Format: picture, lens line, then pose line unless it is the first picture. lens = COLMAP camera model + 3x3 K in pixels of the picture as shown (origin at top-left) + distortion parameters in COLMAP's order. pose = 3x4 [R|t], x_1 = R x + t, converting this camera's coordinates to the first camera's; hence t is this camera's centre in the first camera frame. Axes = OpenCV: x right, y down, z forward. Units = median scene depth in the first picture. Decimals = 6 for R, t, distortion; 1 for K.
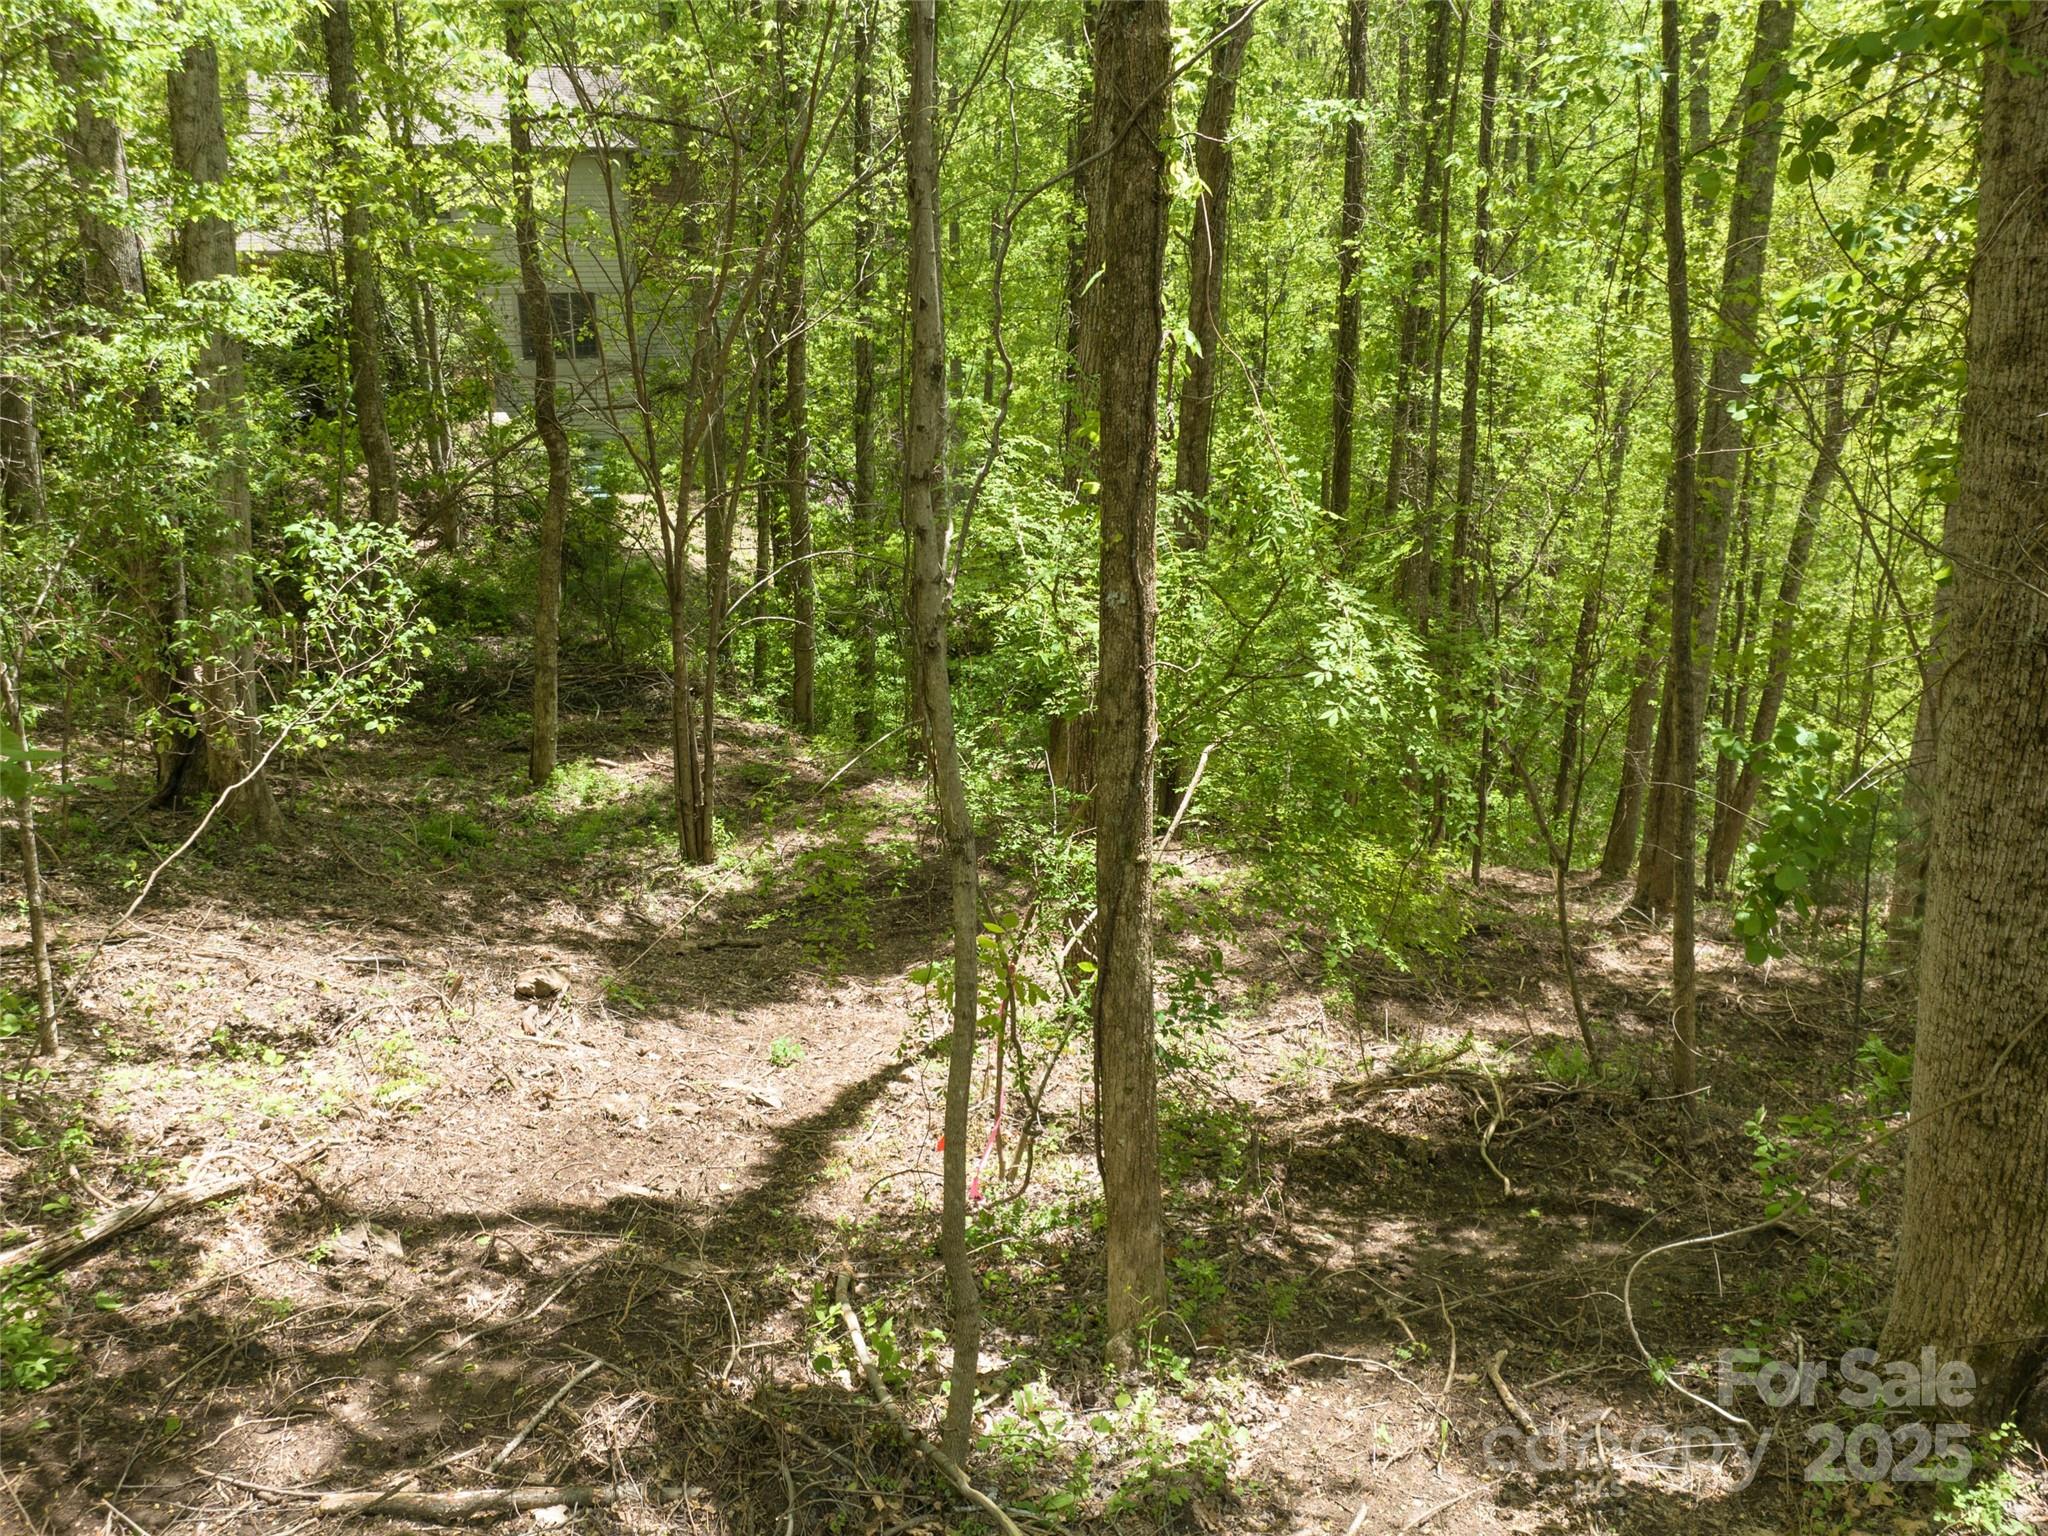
lens RADIAL K [[1468.8, 0, 1016.4], [0, 1468.8, 764.4], [0, 0, 1]] dist [-0.056957, 0.002520]
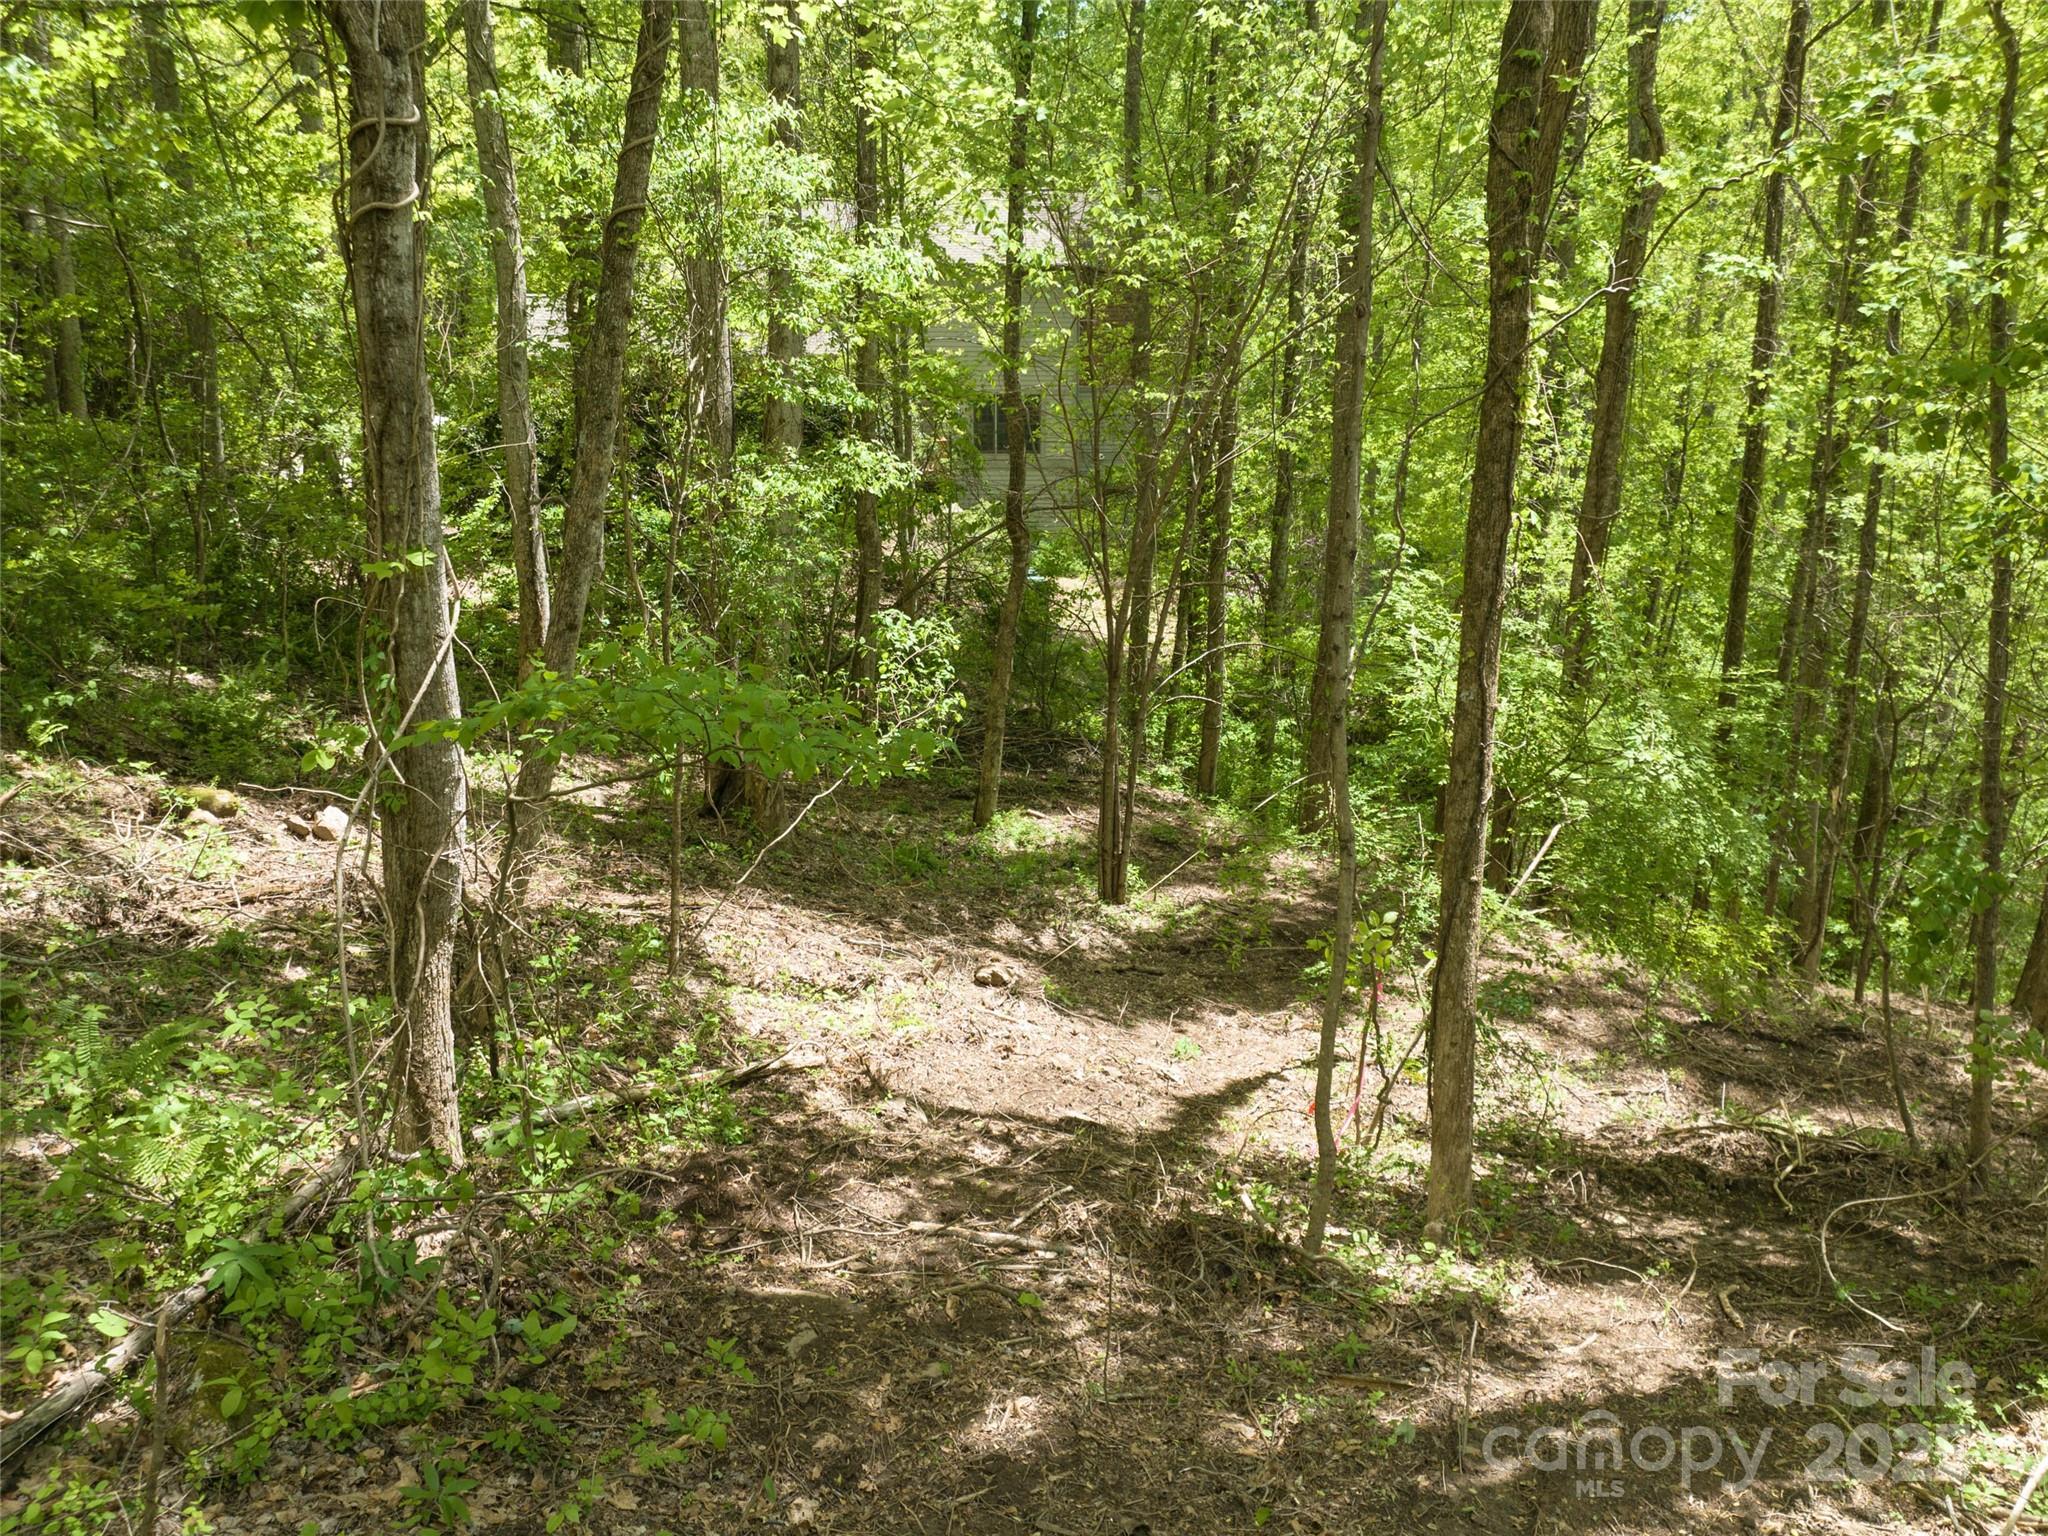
lens RADIAL K [[1468.8, 0, 1022.7], [0, 1468.8, 783.6], [0, 0, 1]] dist [-0.056957, 0.002520]
pose [[0.963977, 0.069719, -0.256686, 0.008618], [-0.080653, 0.996219, -0.032305, 0.022513], [0.253463, 0.051843, 0.965955, -0.205966]]
